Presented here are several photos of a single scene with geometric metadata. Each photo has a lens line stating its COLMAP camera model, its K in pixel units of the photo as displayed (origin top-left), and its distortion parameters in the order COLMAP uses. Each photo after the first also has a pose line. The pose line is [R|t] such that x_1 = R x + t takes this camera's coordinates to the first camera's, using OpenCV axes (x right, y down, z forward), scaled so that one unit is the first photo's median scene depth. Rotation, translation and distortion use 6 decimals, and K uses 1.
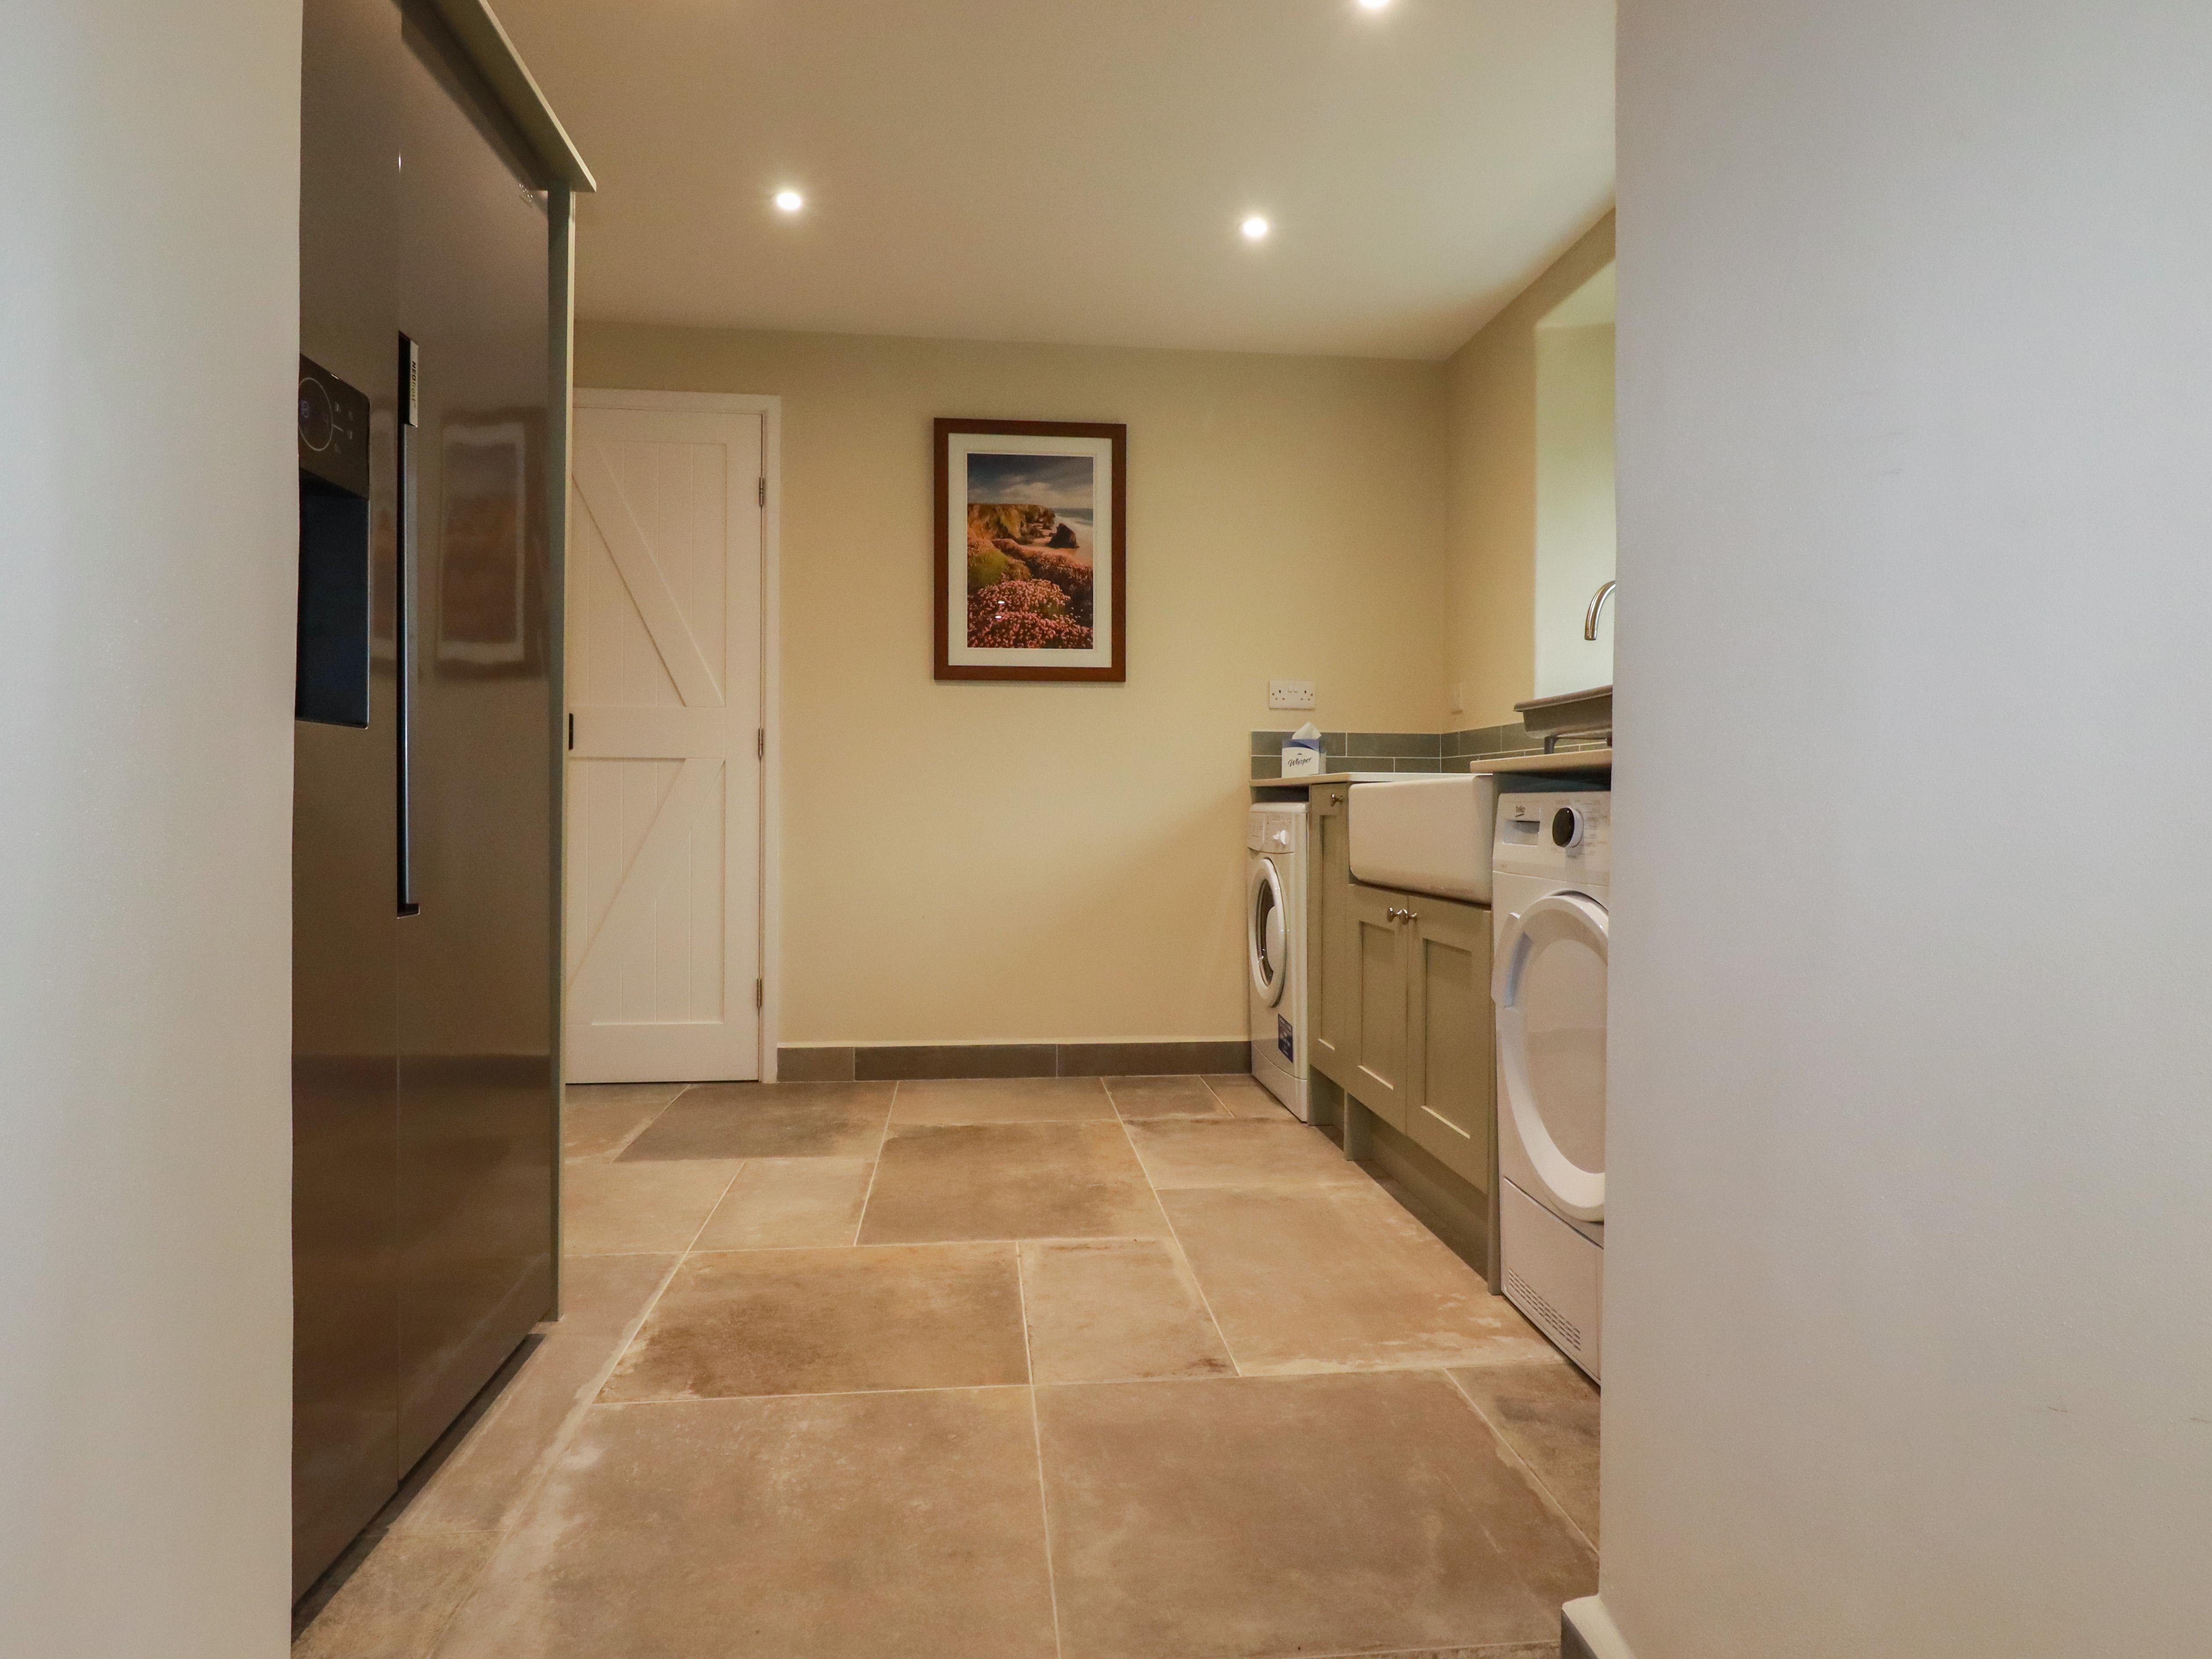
lens RADIAL K [[1212.6, 0, 1118.6], [0, 1212.6, 809.5], [0, 0, 1]] dist [-0.000275, -0.013441]
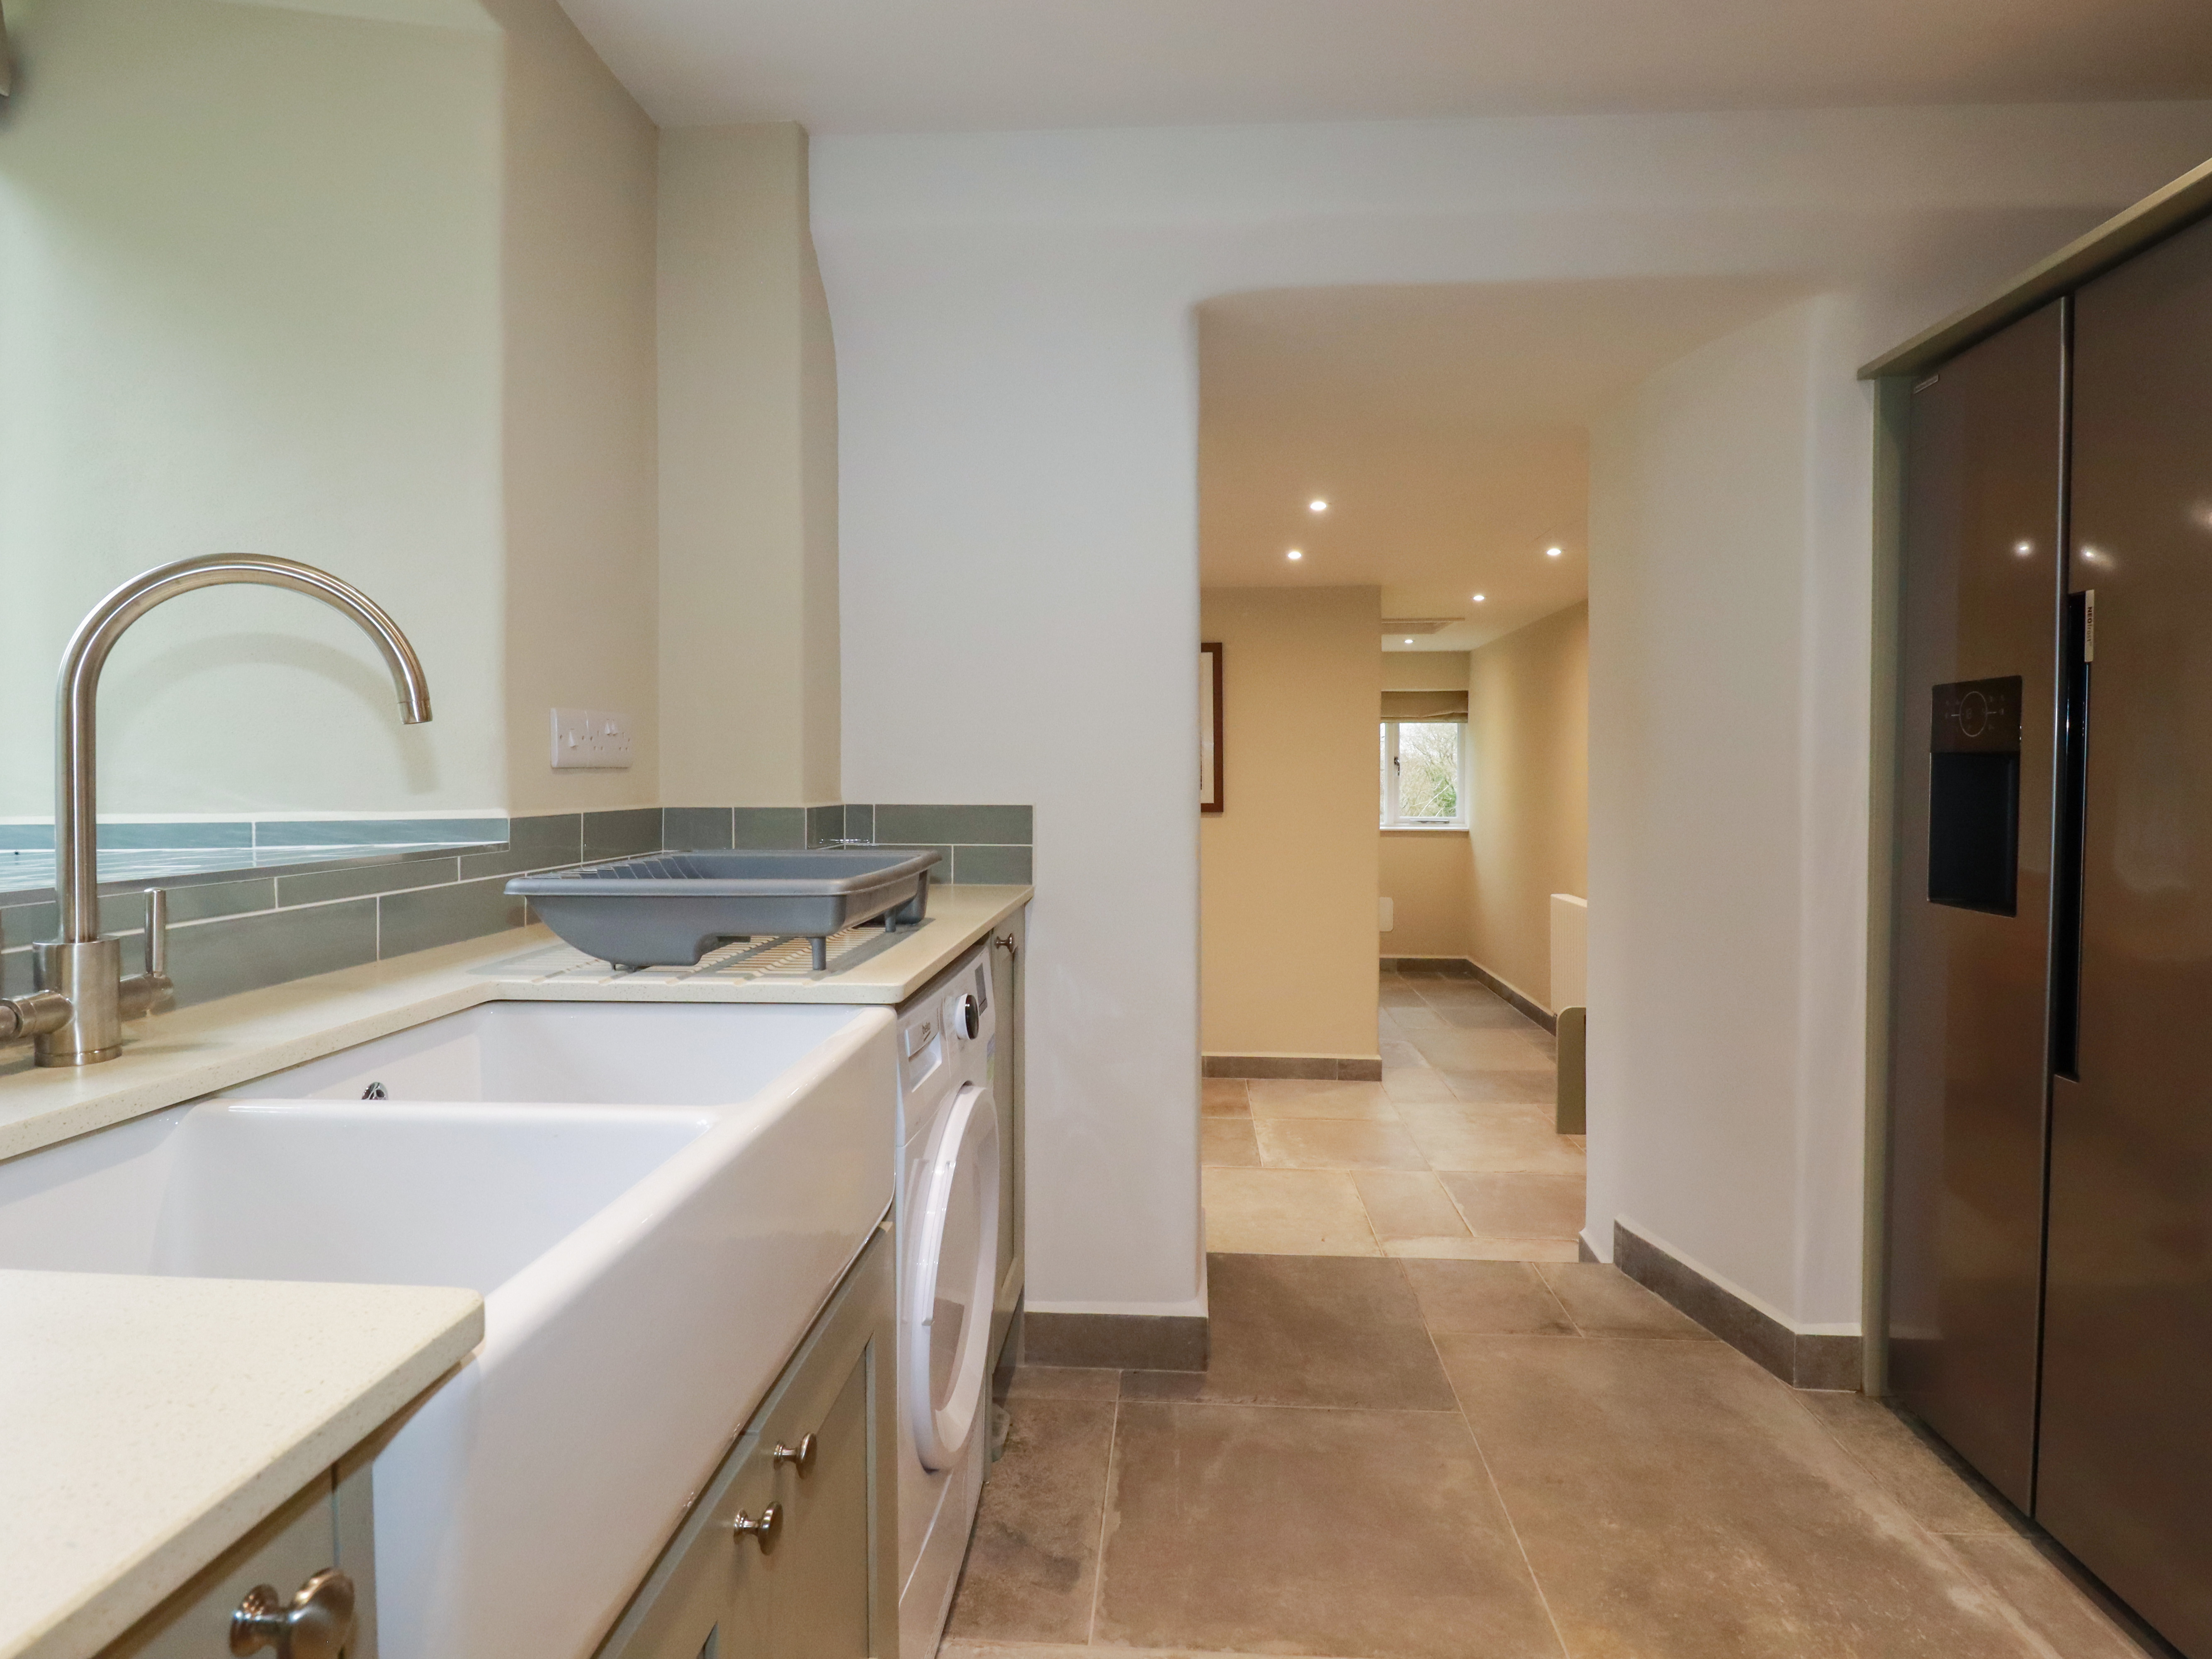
lens RADIAL K [[1212.6, 0, 1118.6], [0, 1212.6, 809.5], [0, 0, 1]] dist [-0.000275, -0.013441]
pose [[-0.986256, -0.013433, 0.164679, 0.143420], [-0.007448, 0.999291, 0.036902, -0.213516], [-0.165057, 0.035168, -0.985657, 2.308703]]
